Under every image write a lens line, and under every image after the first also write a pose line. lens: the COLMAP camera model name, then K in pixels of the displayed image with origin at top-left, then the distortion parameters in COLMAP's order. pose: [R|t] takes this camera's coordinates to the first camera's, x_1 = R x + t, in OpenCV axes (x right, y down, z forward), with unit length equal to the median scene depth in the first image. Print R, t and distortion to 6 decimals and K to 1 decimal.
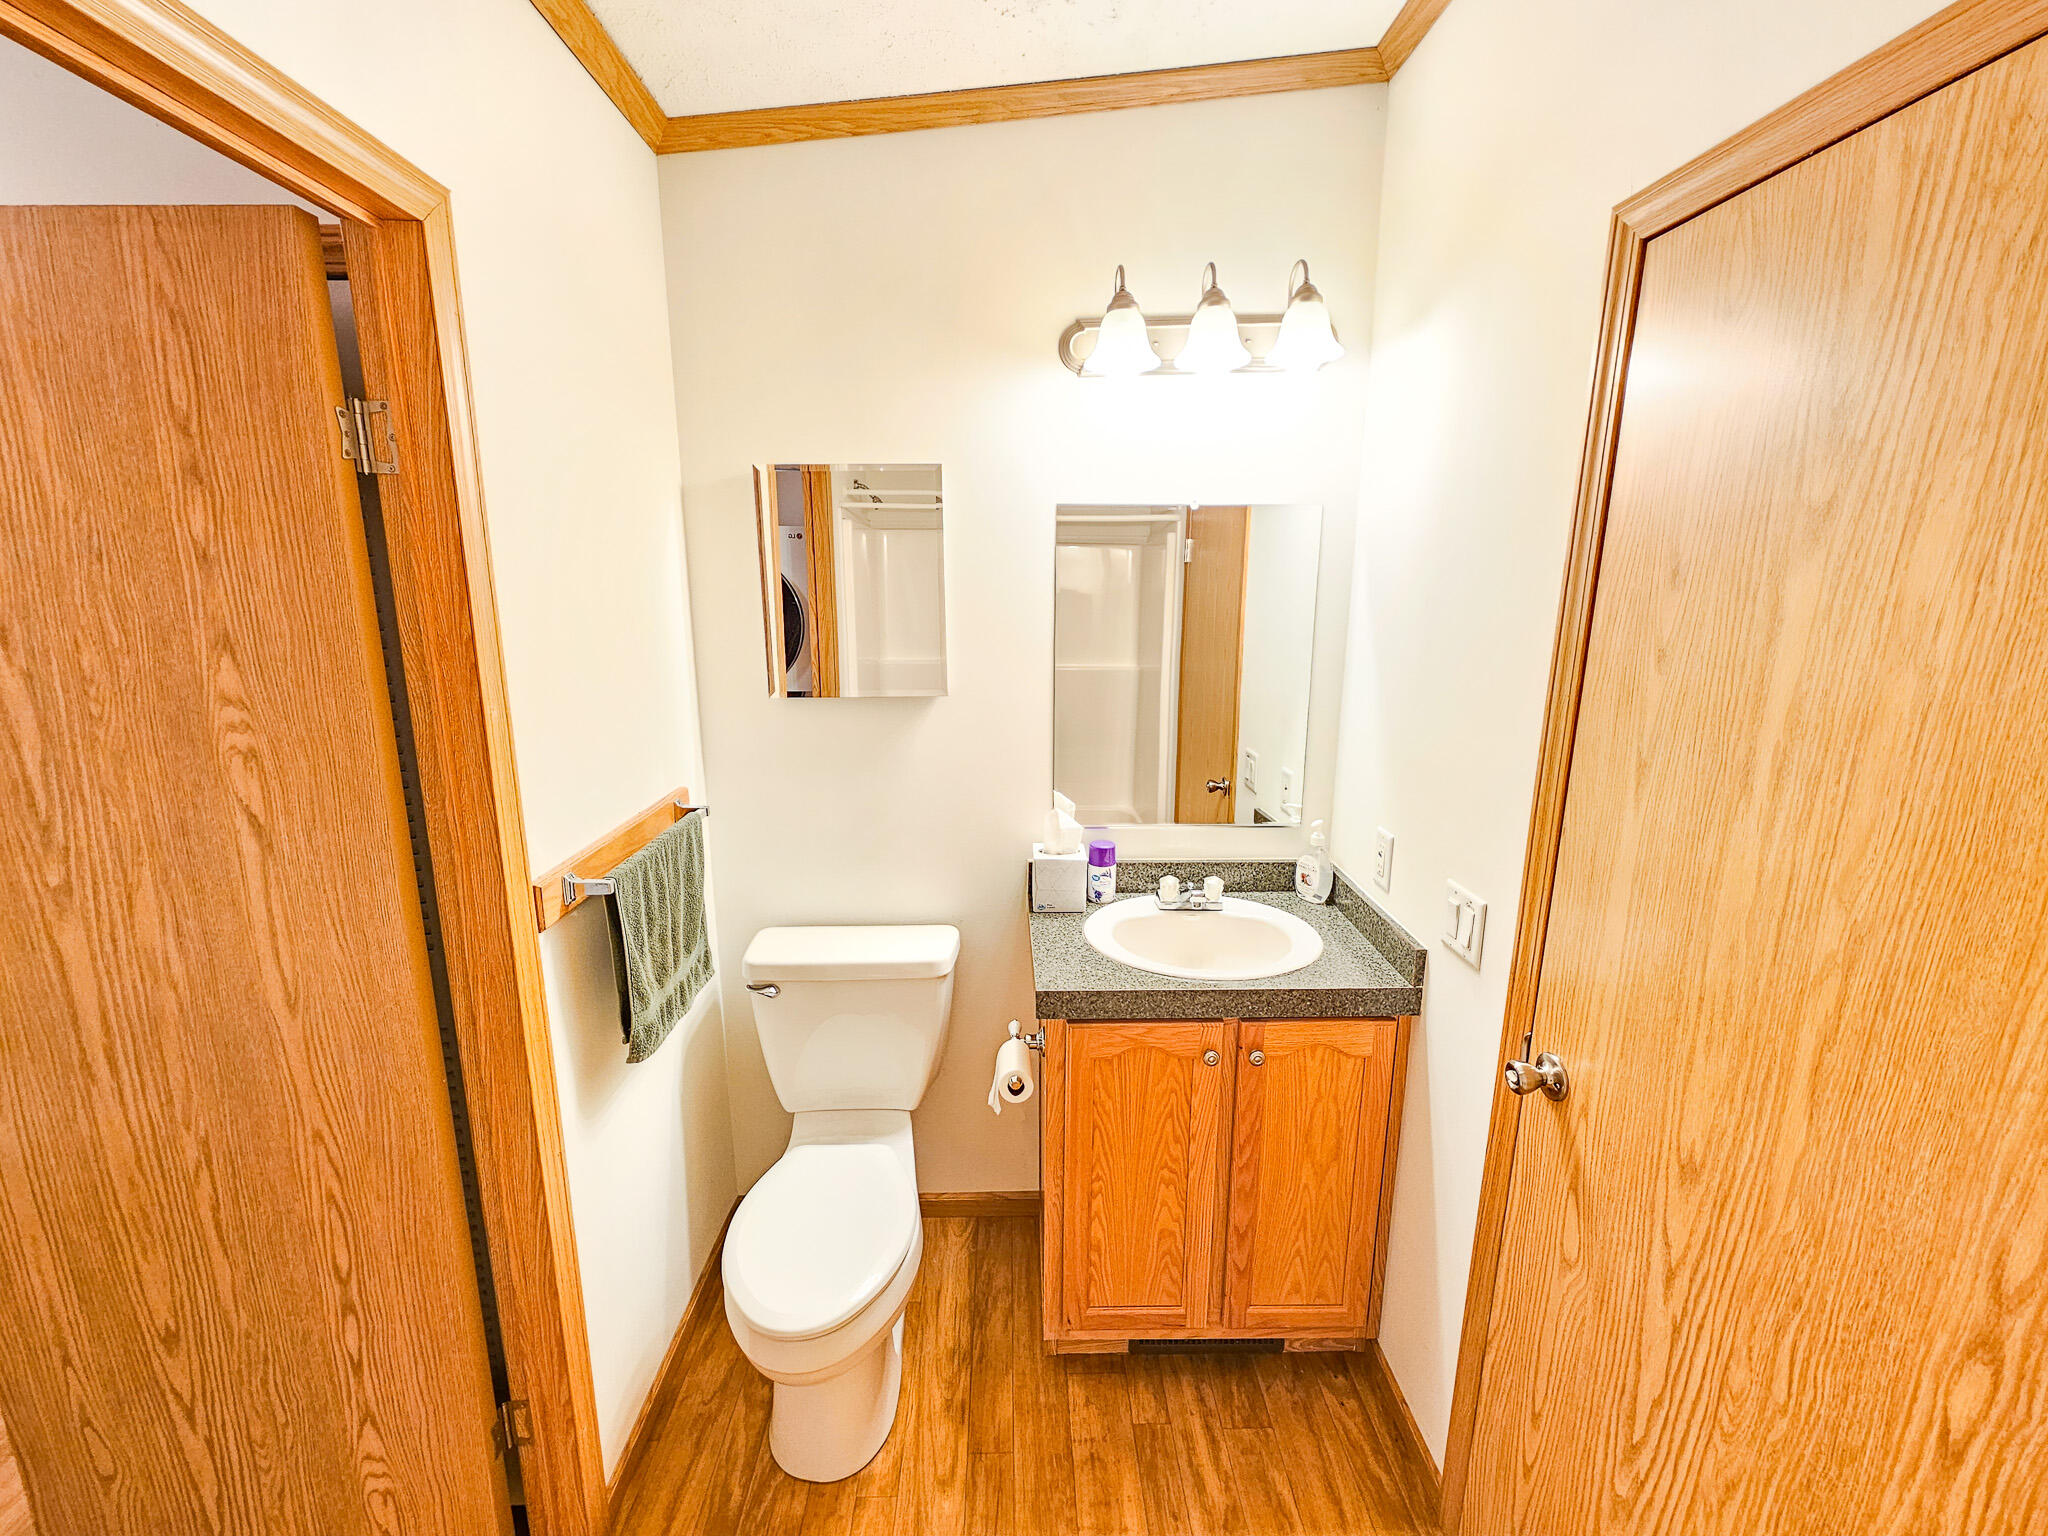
lens RADIAL K [[839.3, 0, 1027.6], [0, 839.3, 758.4], [0, 0, 1]] dist [-0.000435, -0.000162]
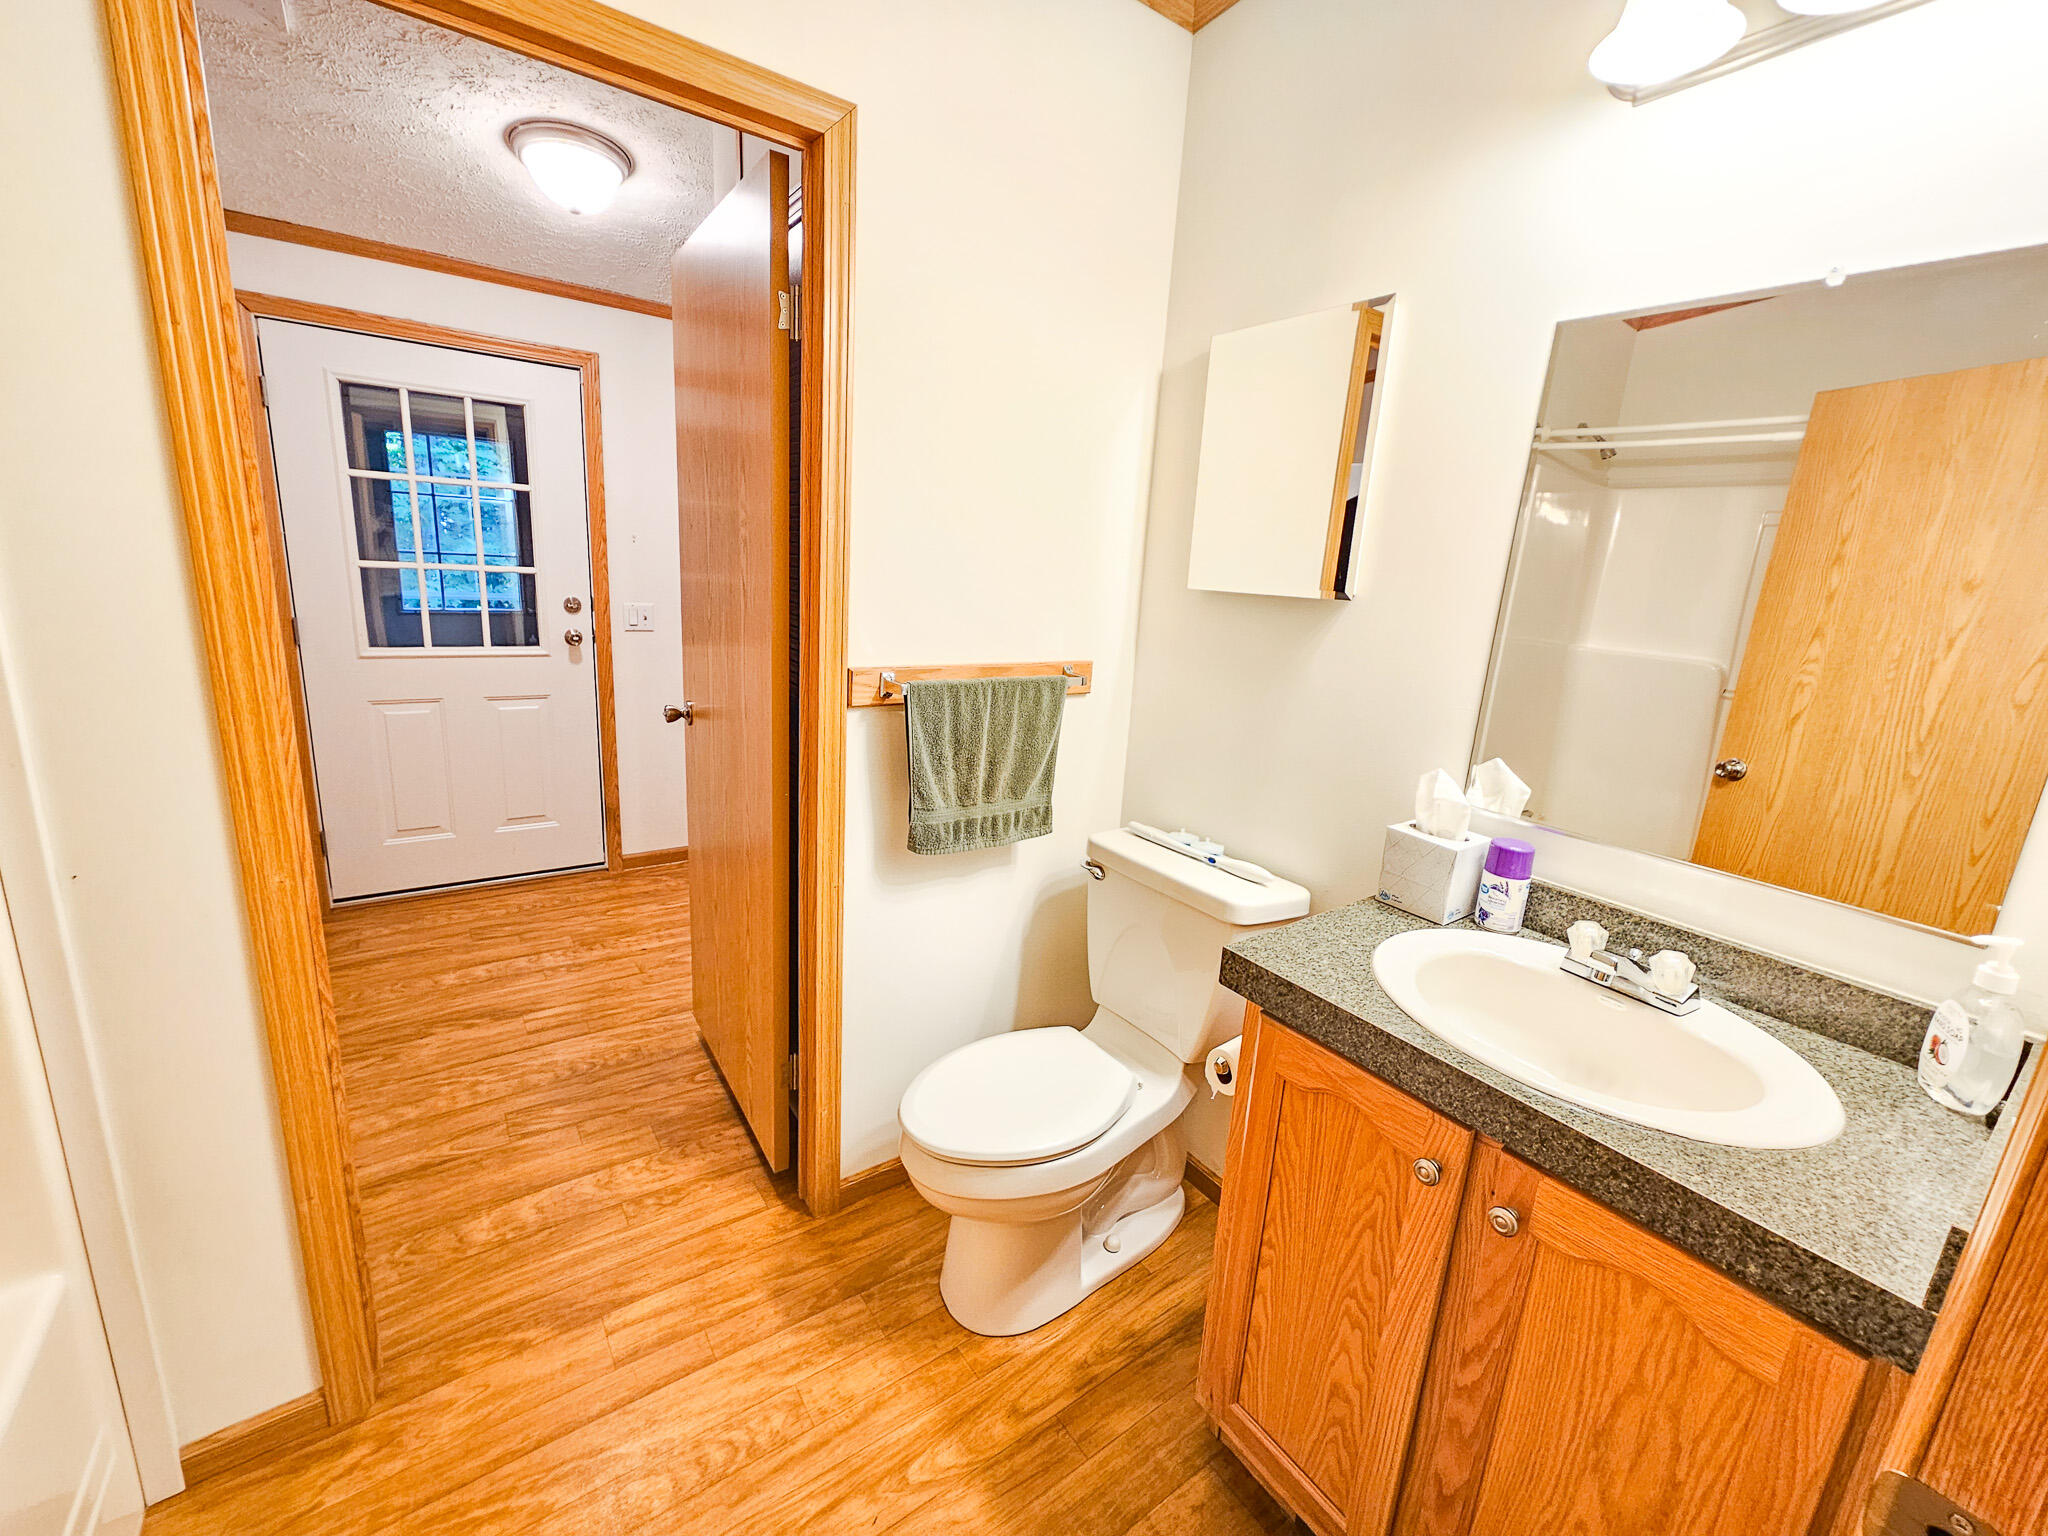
lens RADIAL K [[839.3, 0, 1027.6], [0, 839.3, 758.4], [0, 0, 1]] dist [-0.000435, -0.000162]
pose [[0.570298, 0.223545, -0.790435, 0.592161], [-0.229862, 0.967245, 0.107704, 0.082465], [0.788622, 0.120267, 0.603002, 0.456406]]
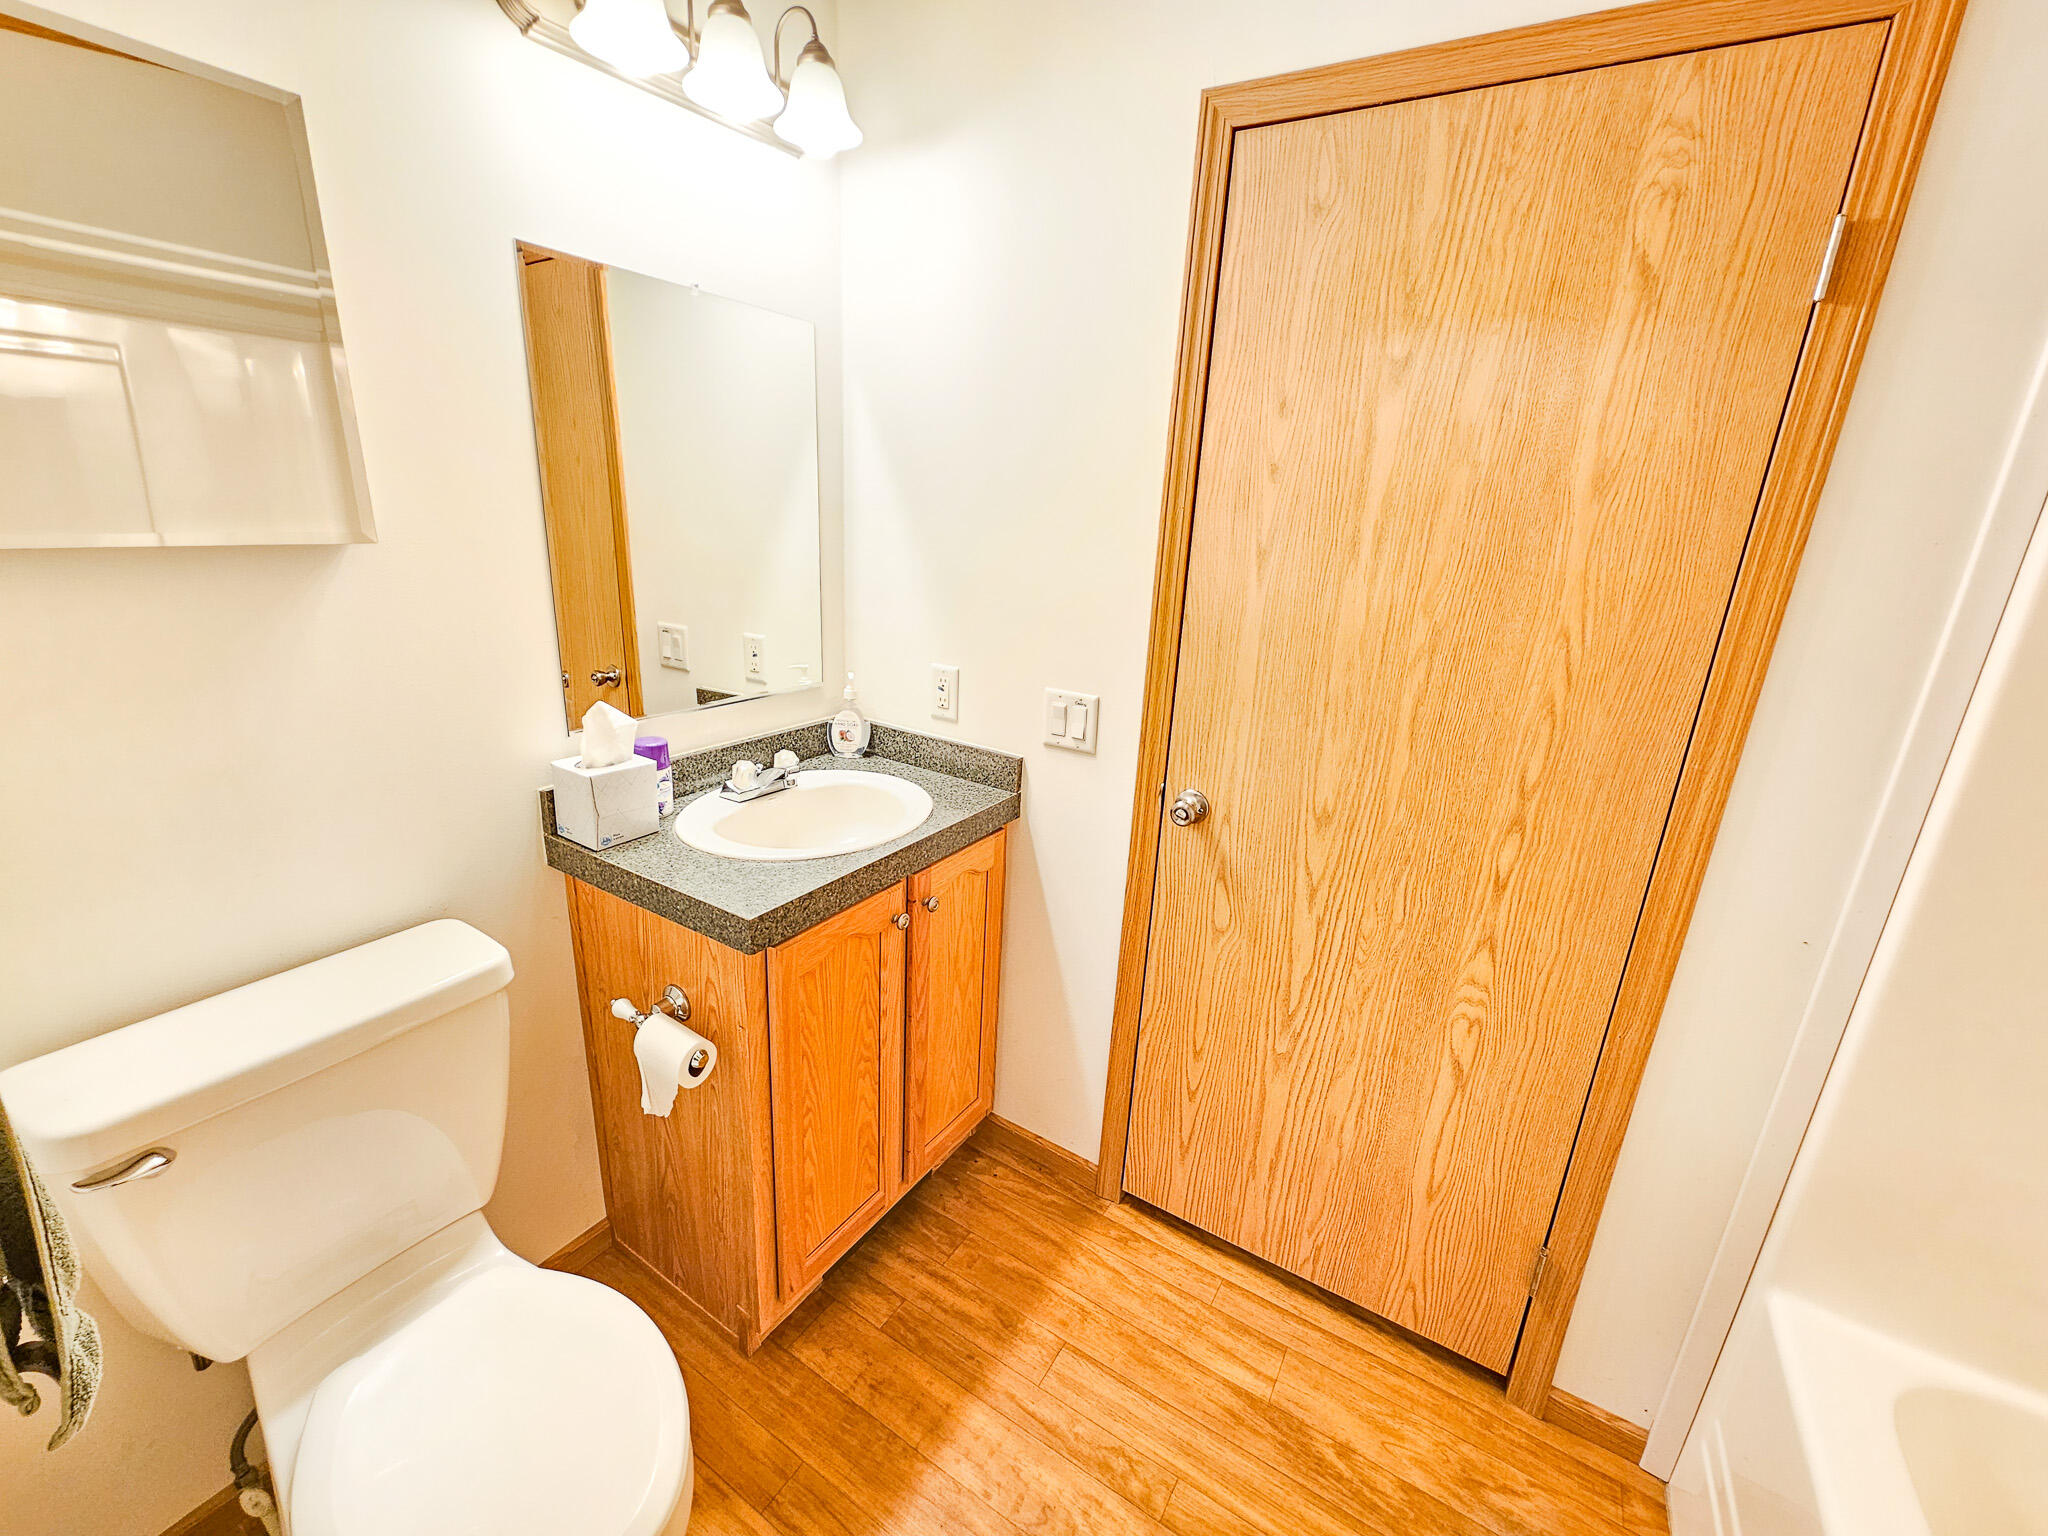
lens RADIAL K [[843.8, 0, 1024.5], [0, 843.8, 757.7], [0, 0, 1]] dist [0.002431, -0.000743]
pose [[0.547026, -0.215503, 0.808901, -0.544321], [0.123830, 0.976496, 0.176412, 0.035544], [-0.827907, 0.003665, 0.560854, 0.448276]]
